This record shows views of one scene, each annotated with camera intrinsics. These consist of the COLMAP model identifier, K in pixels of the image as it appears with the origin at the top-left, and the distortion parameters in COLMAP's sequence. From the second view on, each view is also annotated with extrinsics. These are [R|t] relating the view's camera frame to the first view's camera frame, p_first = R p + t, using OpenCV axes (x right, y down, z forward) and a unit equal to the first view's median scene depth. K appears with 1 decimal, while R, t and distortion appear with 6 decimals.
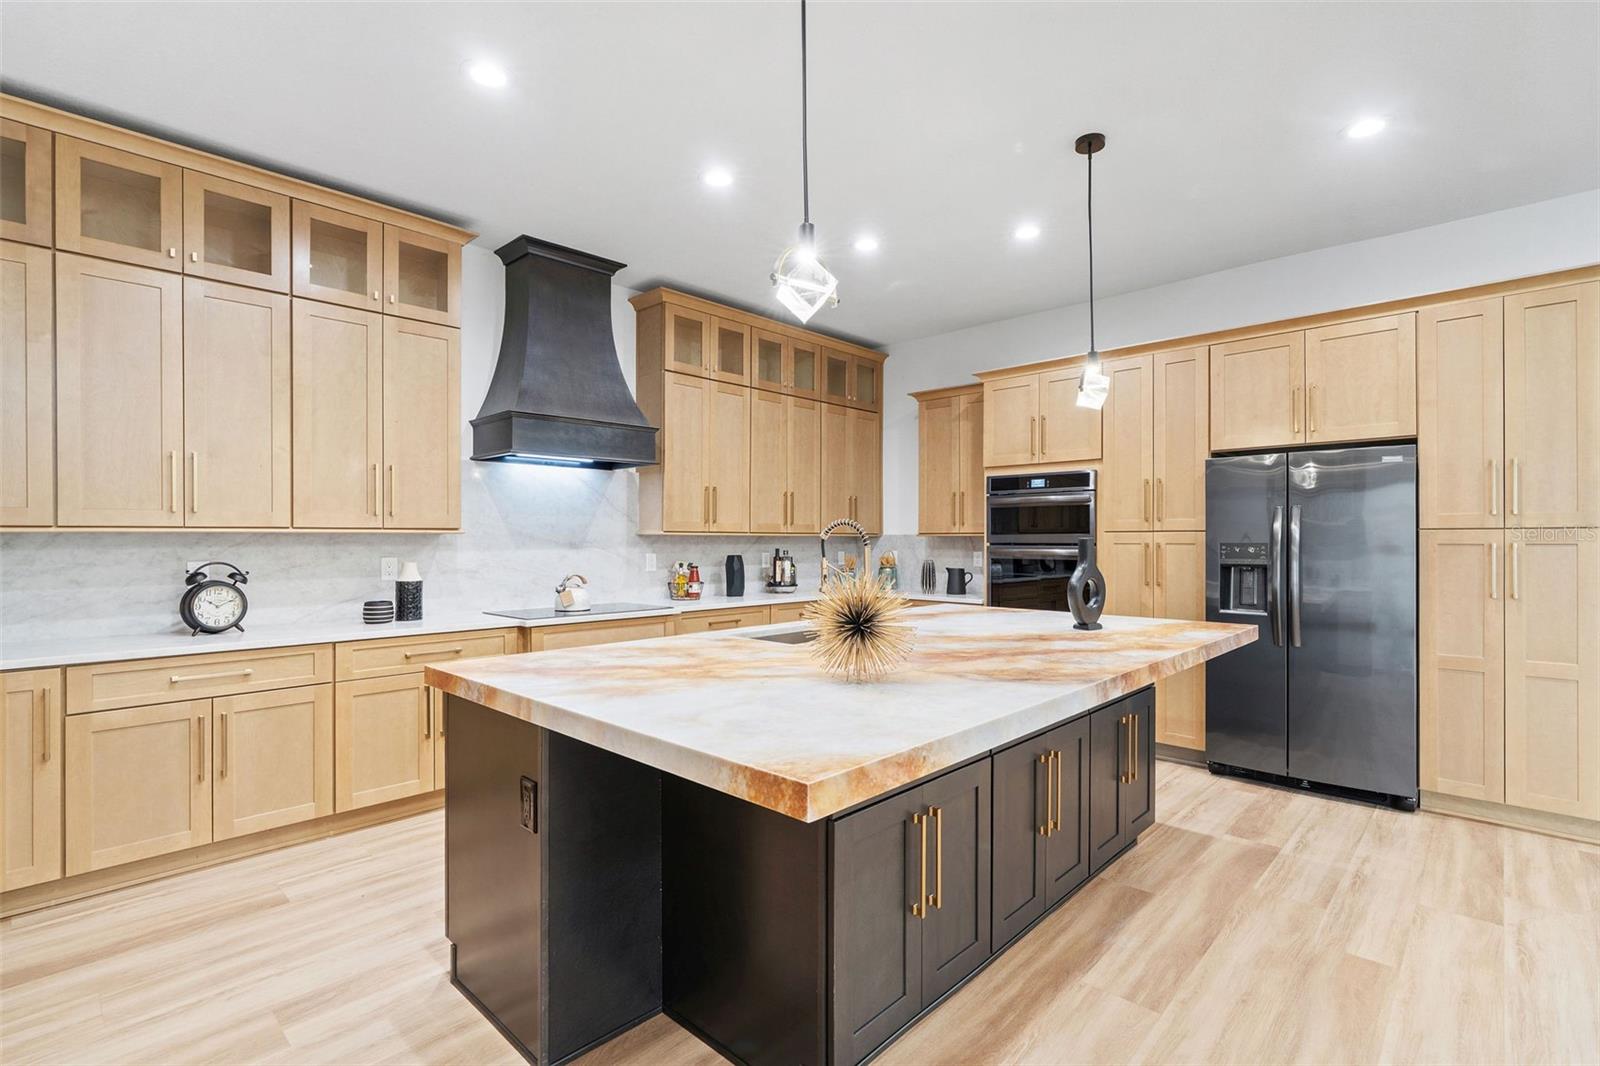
lens RADIAL K [[745.5, 0, 805.6], [0, 745.5, 539.5], [0, 0, 1]] dist [-0.001695, 0.000114]
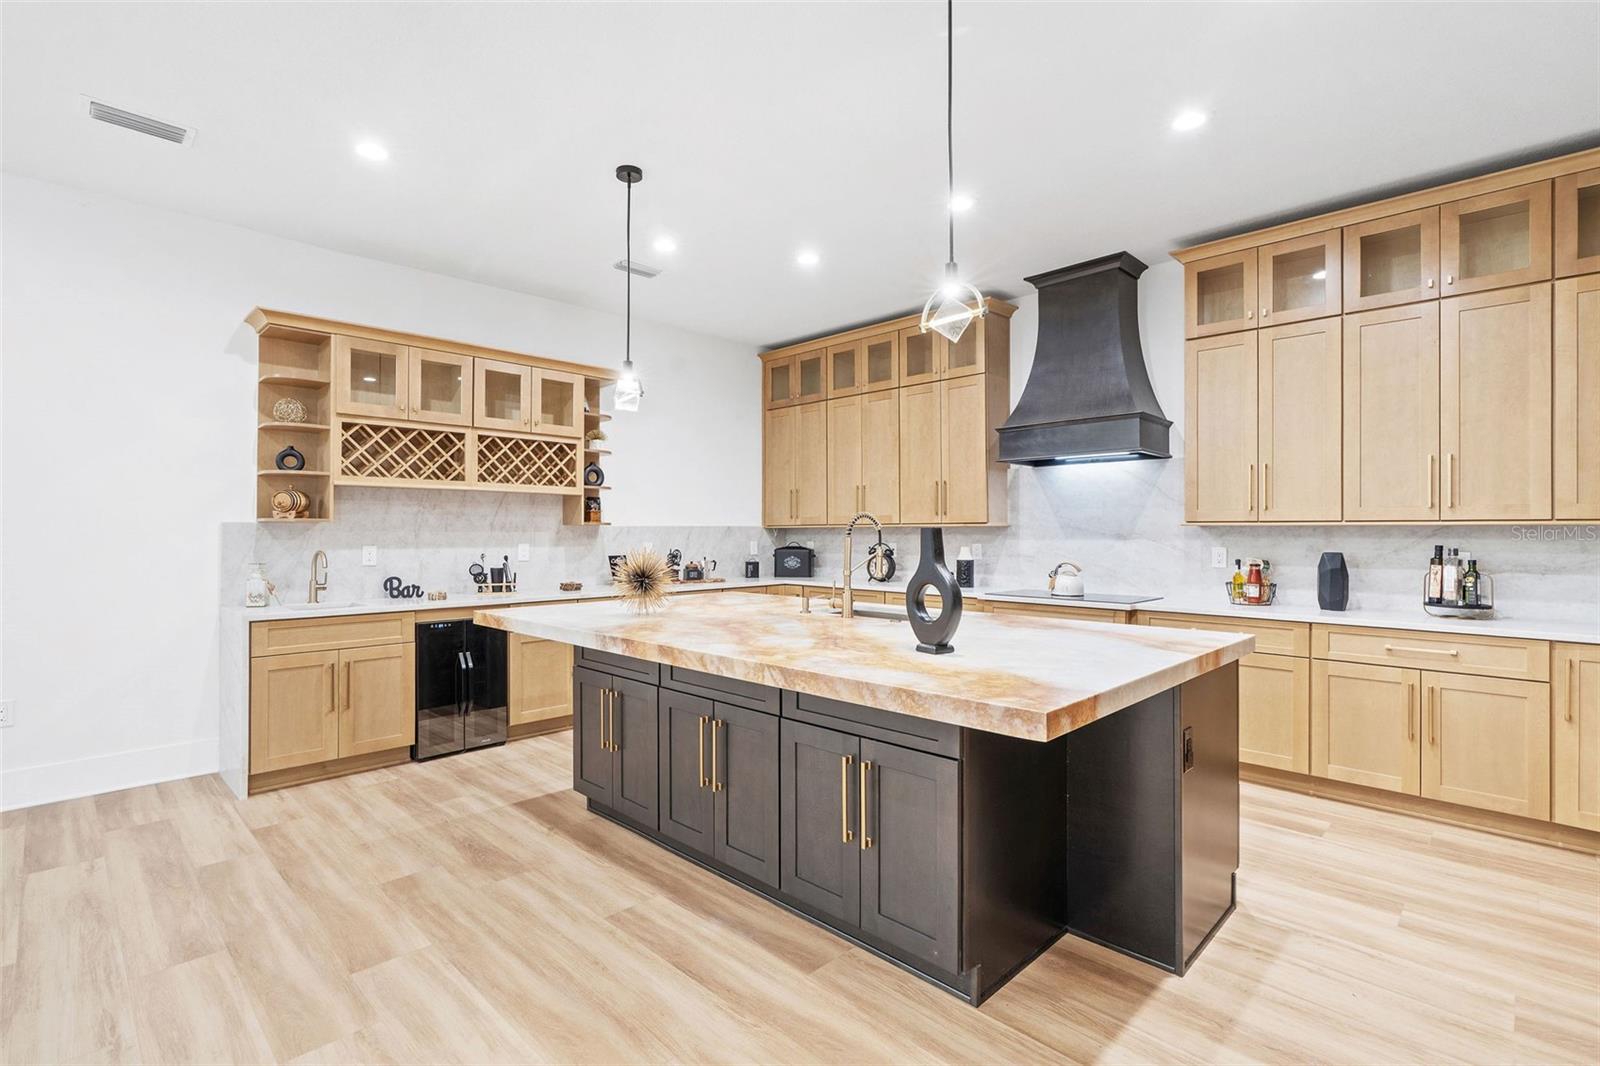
lens RADIAL K [[743.3, 0, 803.5], [0, 743.3, 533.5], [0, 0, 1]] dist [-0.002867, -0.000034]
pose [[-0.018668, 0.002086, -0.999824, 0.825676], [-0.001498, 0.999997, 0.002115, 0.002447], [0.999825, 0.001537, -0.018665, 0.661179]]
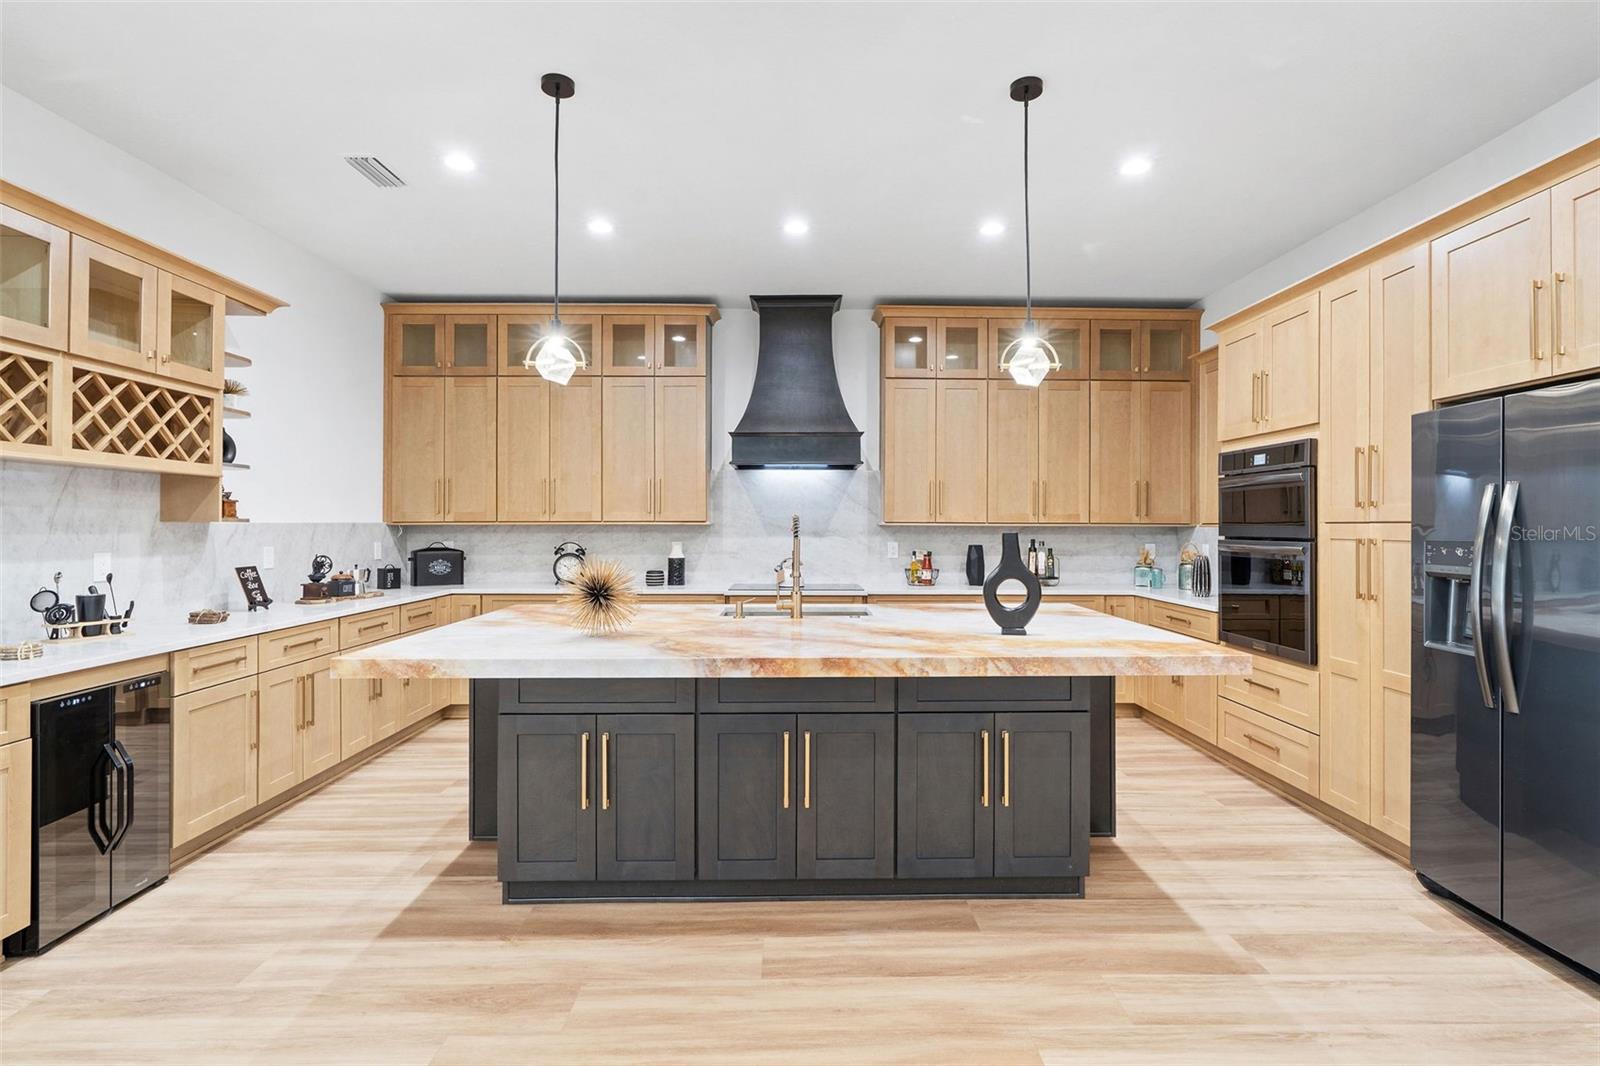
lens RADIAL K [[762.7, 0, 807.8], [0, 762.7, 521.6], [0, 0, 1]] dist [-0.003113, 0.000436]
pose [[0.701941, -0.001559, -0.712234, 0.639562], [-0.002830, 0.999984, -0.004978, -0.006890], [0.712230, 0.005509, 0.701925, 0.135596]]
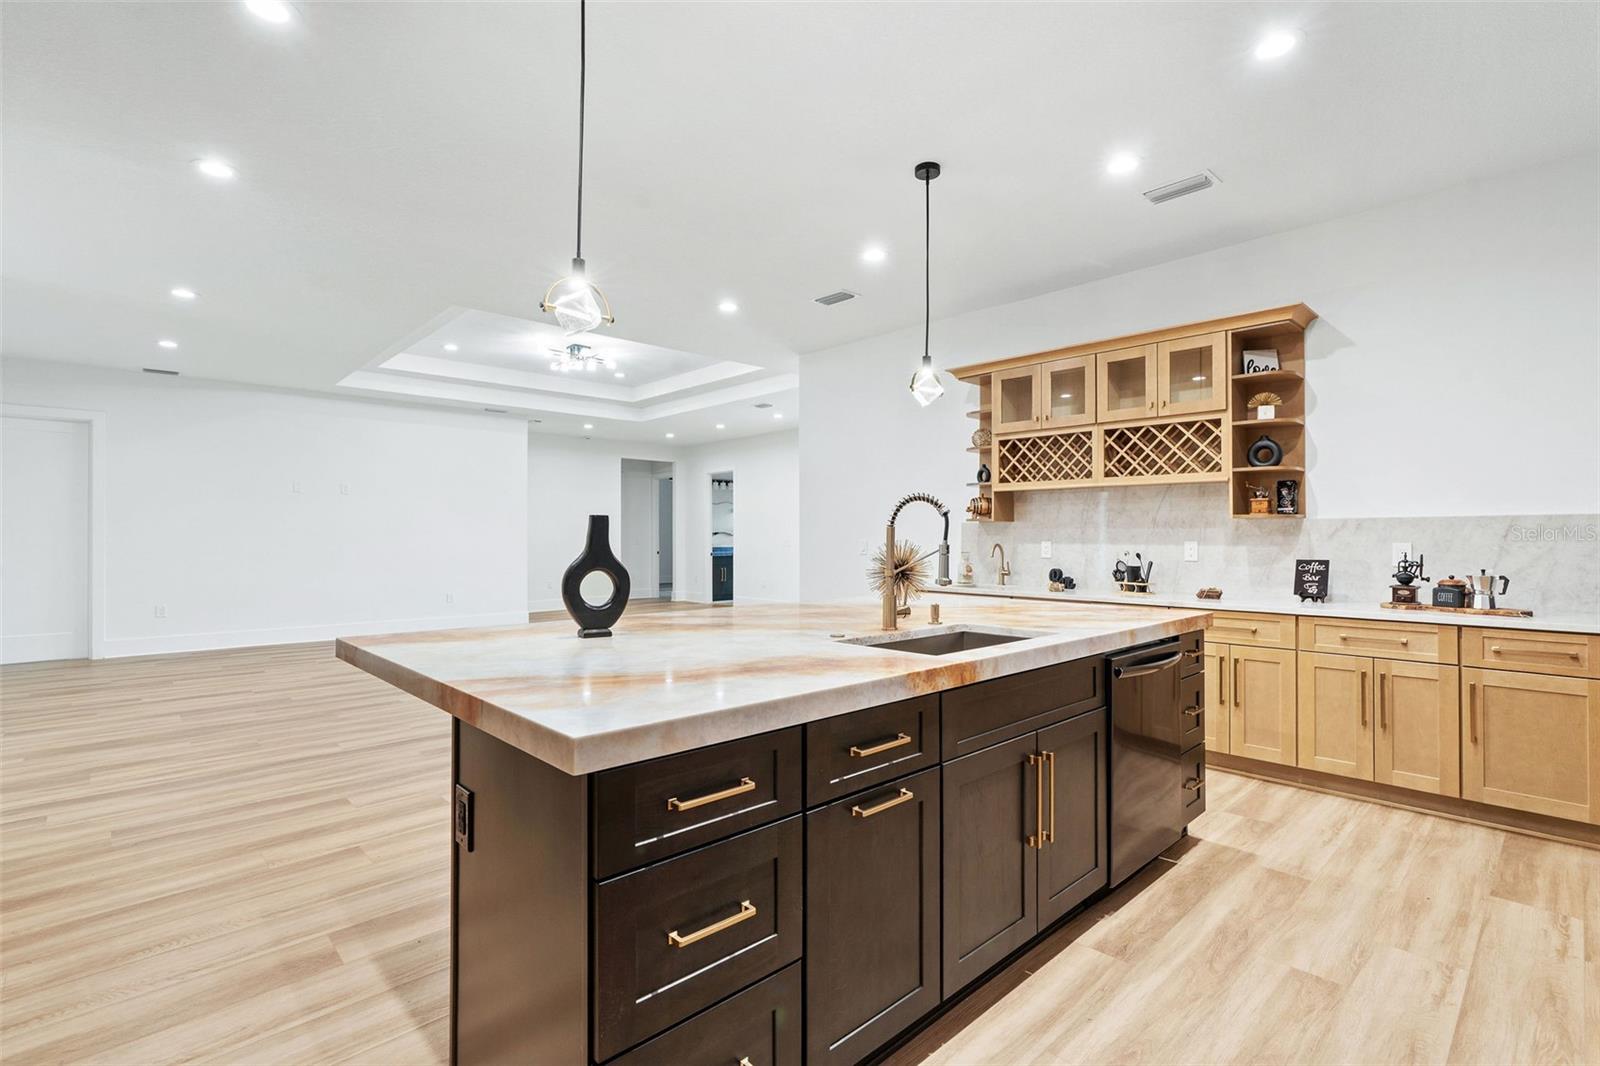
lens RADIAL K [[757.6, 0, 802.1], [0, 757.6, 533.4], [0, 0, 1]] dist [-0.001121, -0.000084]
pose [[-0.998310, 0.005197, 0.057887, 0.091323], [0.005387, 0.999981, 0.003134, 0.004874], [-0.057870, 0.003441, -0.998318, 1.309846]]
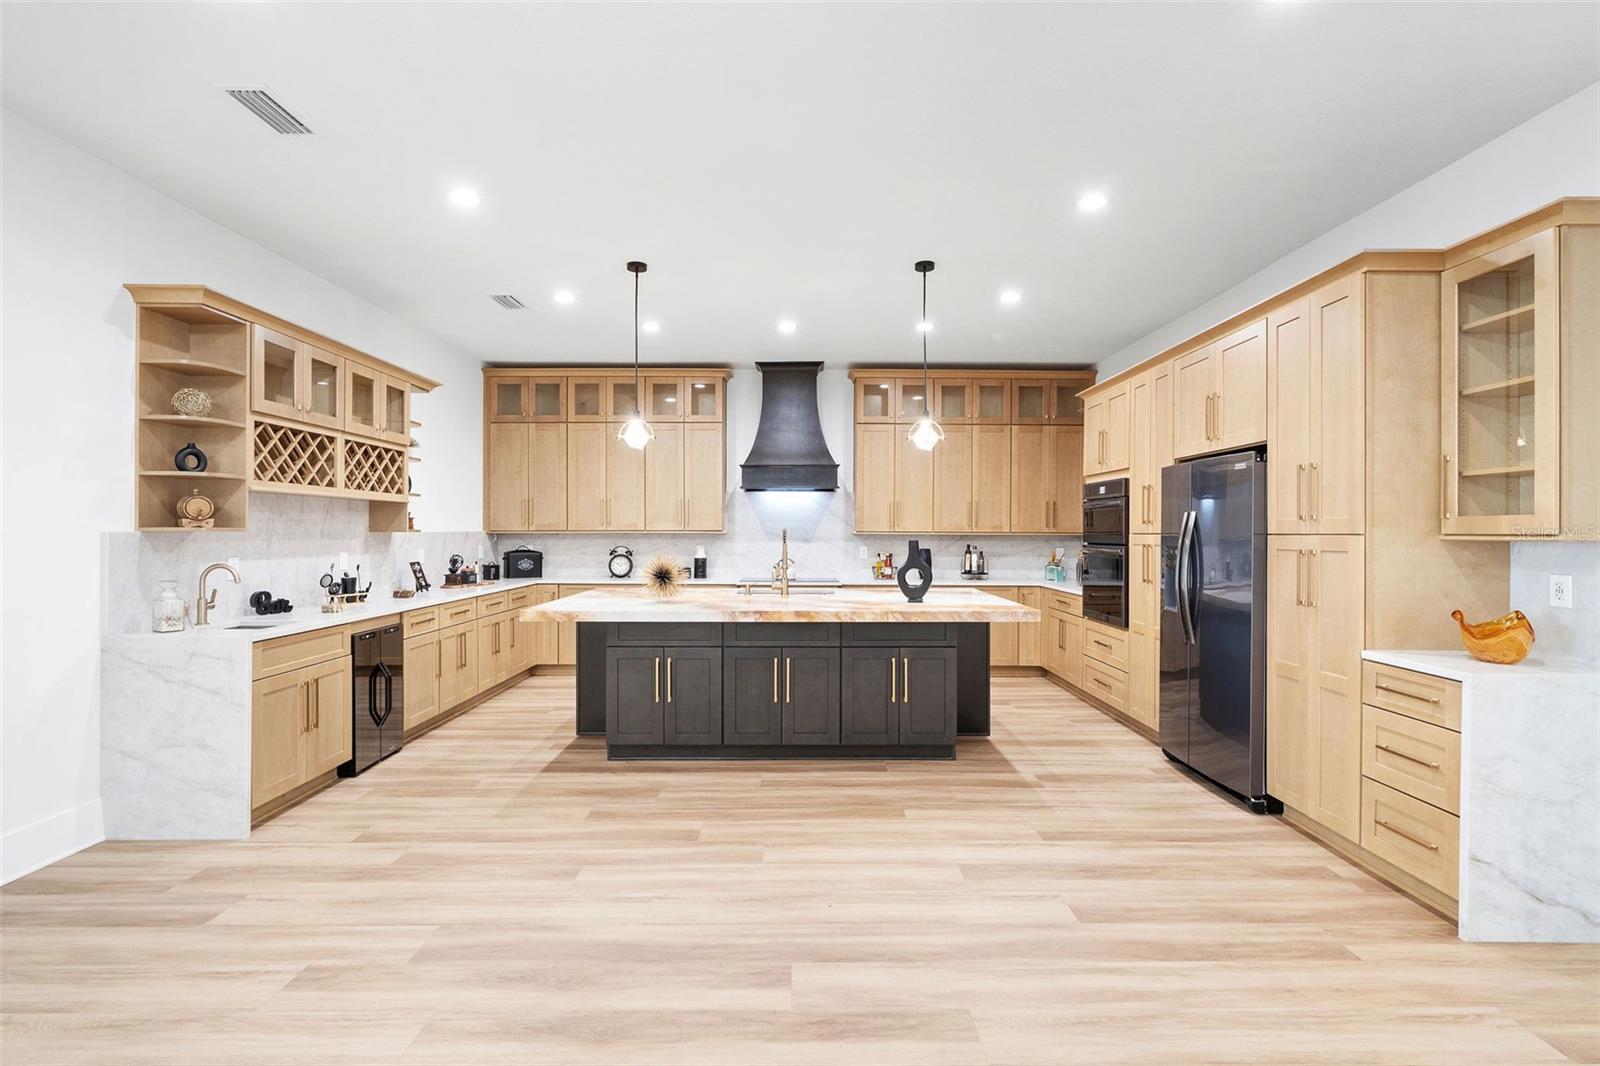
lens RADIAL K [[743.3, 0, 803.5], [0, 743.3, 533.5], [0, 0, 1]] dist [-0.002867, -0.000034]
pose [[0.692902, 0.005118, -0.721013, 0.951671], [-0.004057, 0.999987, 0.003199, -0.013309], [0.721020, 0.000709, 0.692914, -0.124635]]
